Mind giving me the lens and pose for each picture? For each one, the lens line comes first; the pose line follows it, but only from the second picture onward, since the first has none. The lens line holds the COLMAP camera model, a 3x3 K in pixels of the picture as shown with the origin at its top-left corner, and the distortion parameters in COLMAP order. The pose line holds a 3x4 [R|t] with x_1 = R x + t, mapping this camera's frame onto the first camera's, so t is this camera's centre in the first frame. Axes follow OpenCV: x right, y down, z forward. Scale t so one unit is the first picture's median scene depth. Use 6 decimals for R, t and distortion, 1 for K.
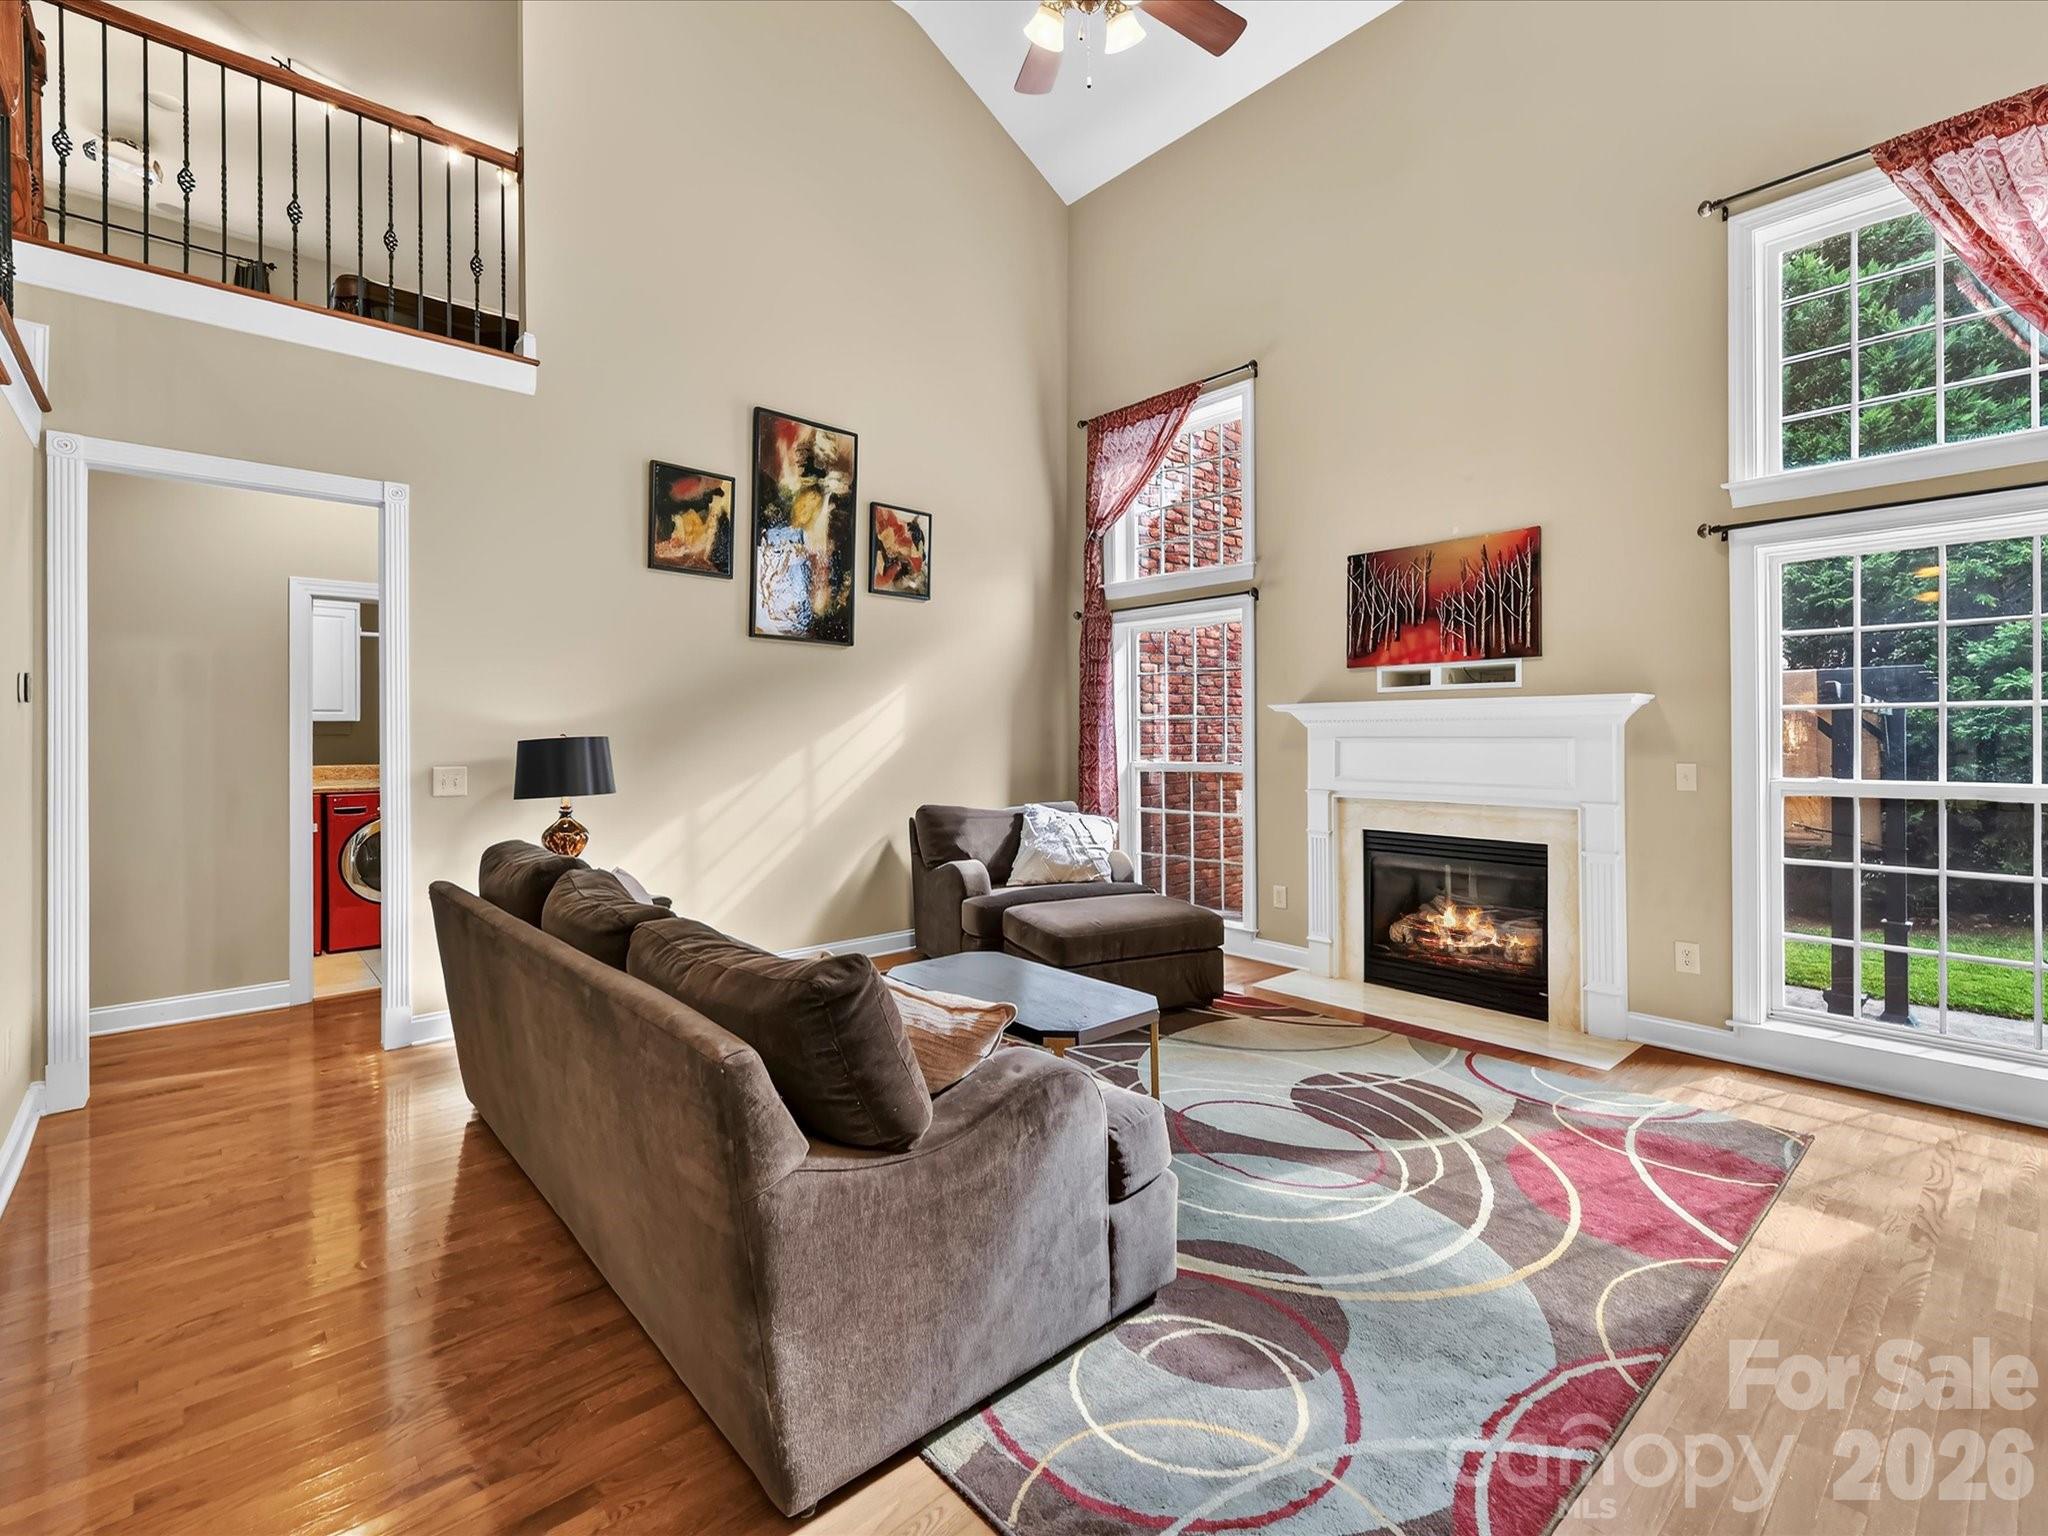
lens RADIAL K [[924.4, 0, 1025.4], [0, 924.4, 745.9], [0, 0, 1]] dist [-0.001212, -0.000253]
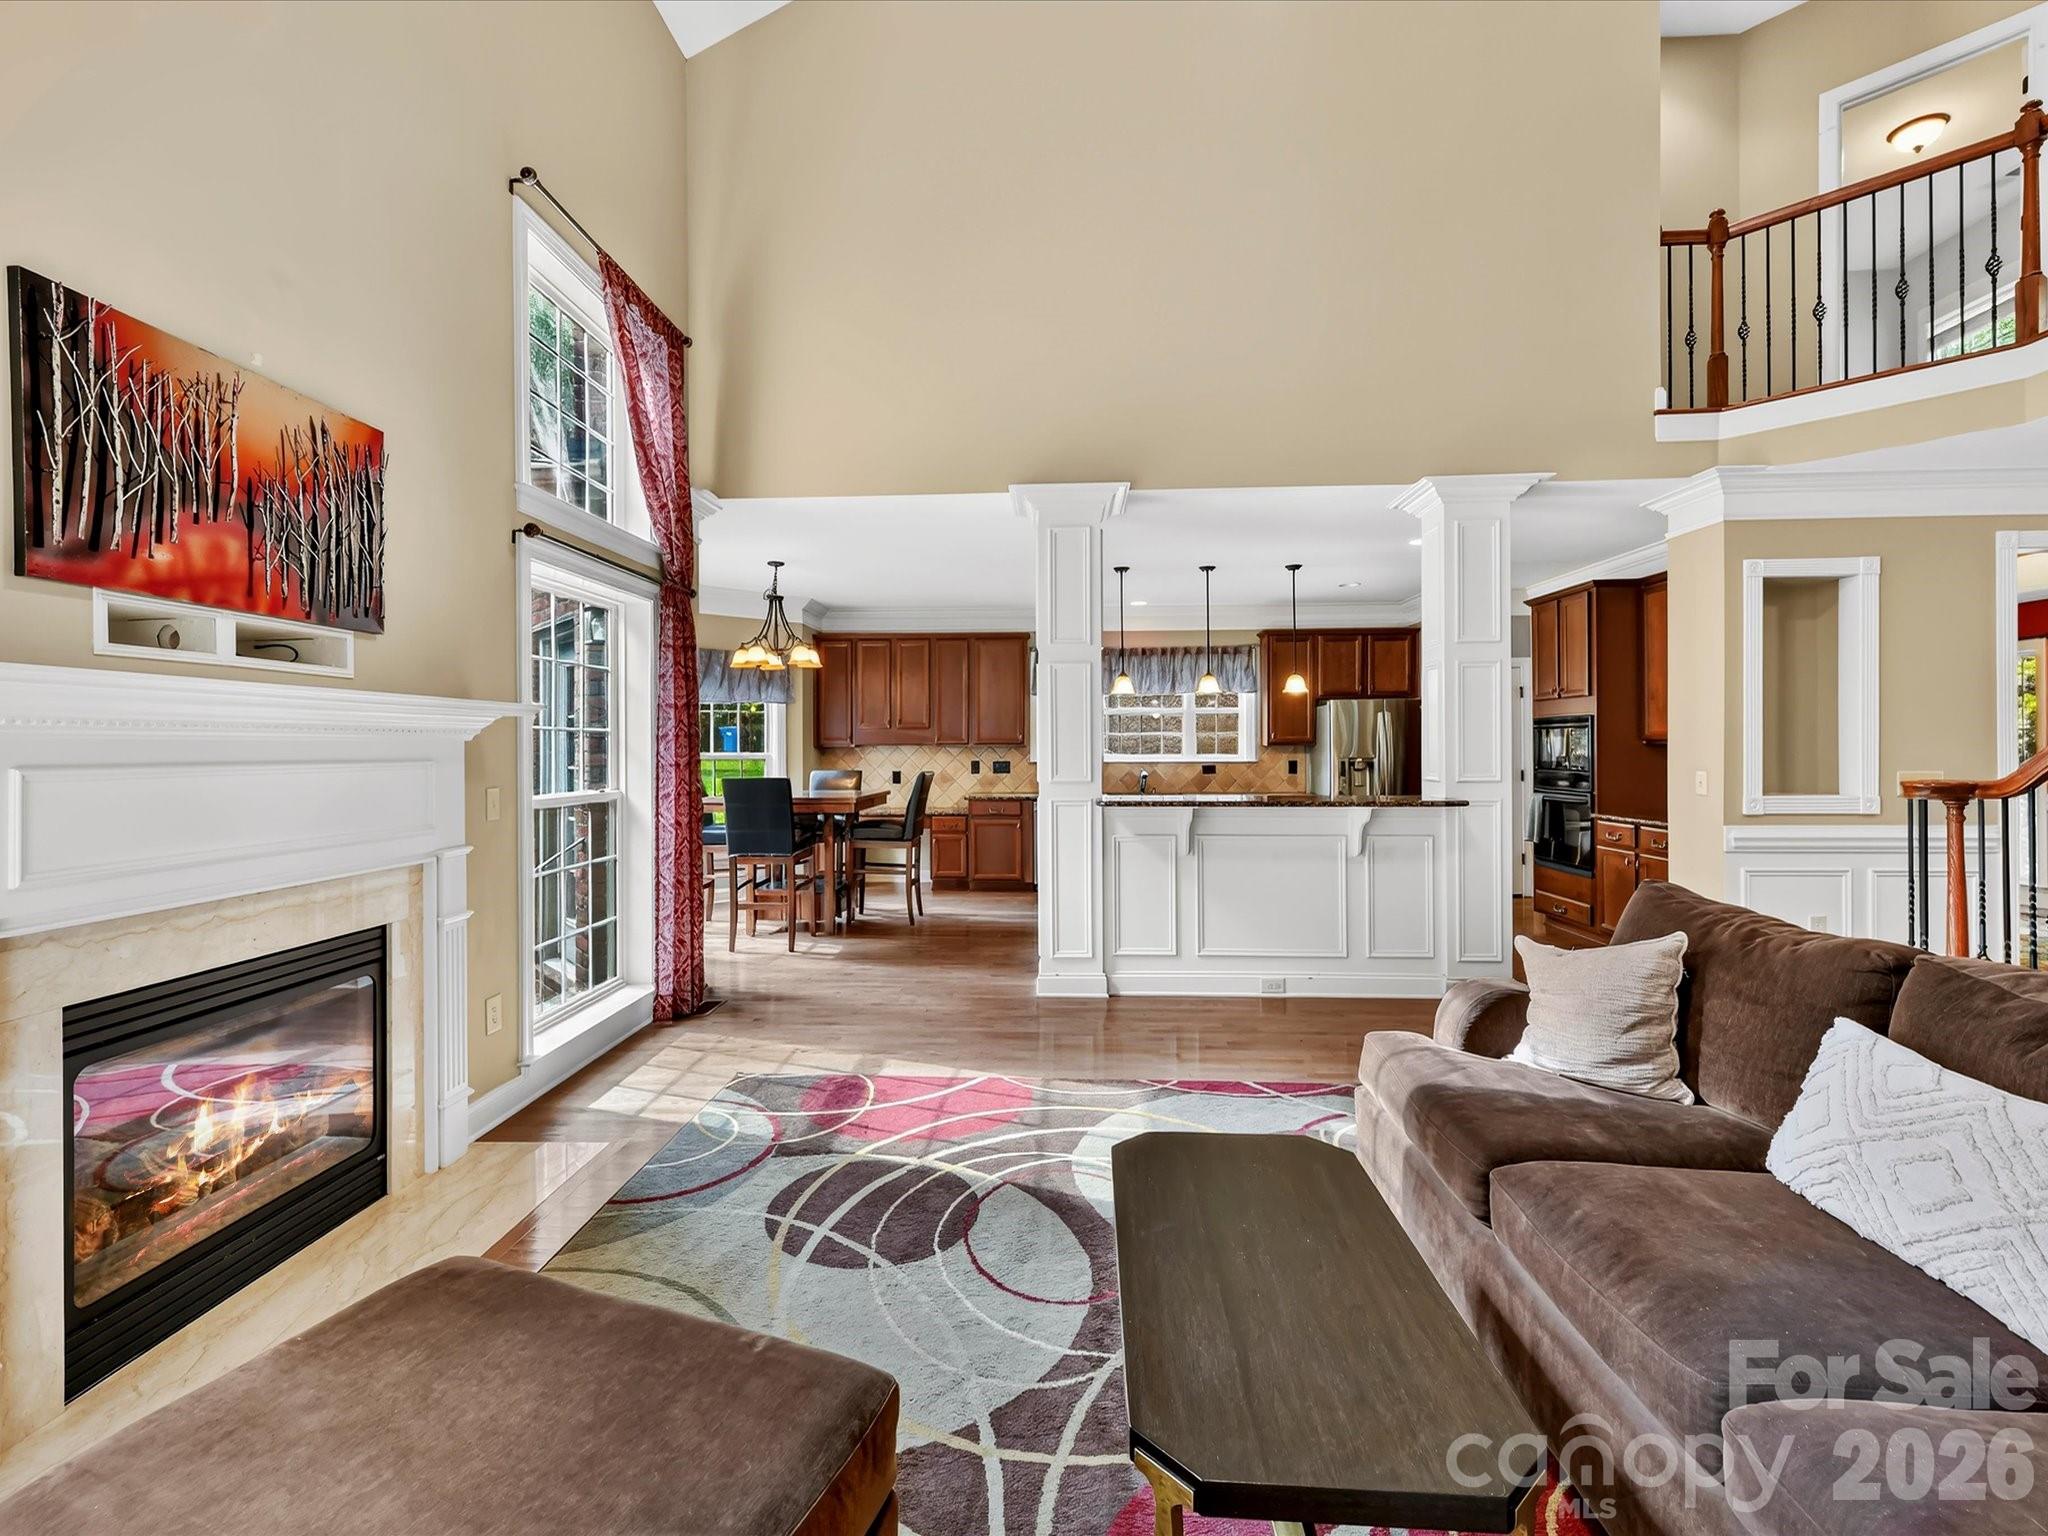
lens RADIAL K [[924.4, 0, 1021.3], [0, 924.4, 751.8], [0, 0, 1]] dist [-0.001212, -0.000253]
pose [[-0.711425, -0.000673, 0.702762, -0.268366], [0.014080, 0.999785, 0.015211, -0.021546], [-0.702621, 0.020716, -0.711262, 1.453343]]
